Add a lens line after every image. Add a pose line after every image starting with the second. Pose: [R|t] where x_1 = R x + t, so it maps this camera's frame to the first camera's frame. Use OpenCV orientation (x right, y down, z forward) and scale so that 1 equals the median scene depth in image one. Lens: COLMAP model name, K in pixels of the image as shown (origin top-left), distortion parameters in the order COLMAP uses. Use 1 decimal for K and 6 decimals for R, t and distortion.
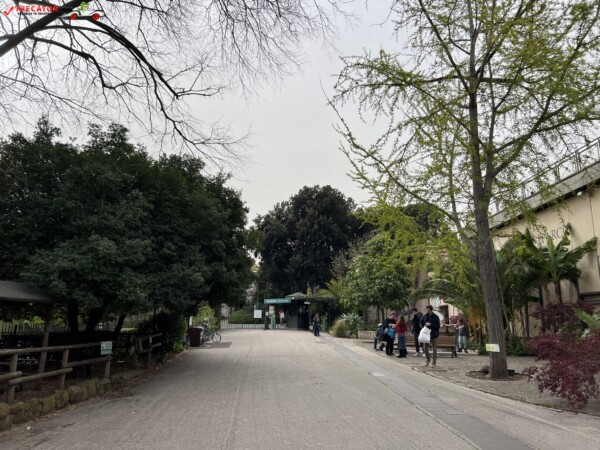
lens RADIAL K [[468.3, 0, 300.0], [0, 468.3, 225.0], [0, 0, 1]] dist [0.068185, 0.003209]
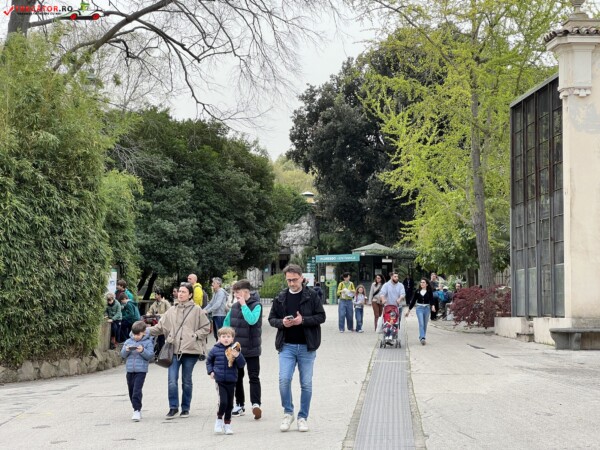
lens RADIAL K [[1346.1, 0, 300.0], [0, 1346.1, 225.0], [0, 0, 1]] dist [2.352549, 0.033891]
pose [[0.993156, -0.015504, -0.115759, 0.279243], [0.031943, 0.989417, 0.141542, -0.339634], [0.112339, -0.144271, 0.983141, -1.882004]]
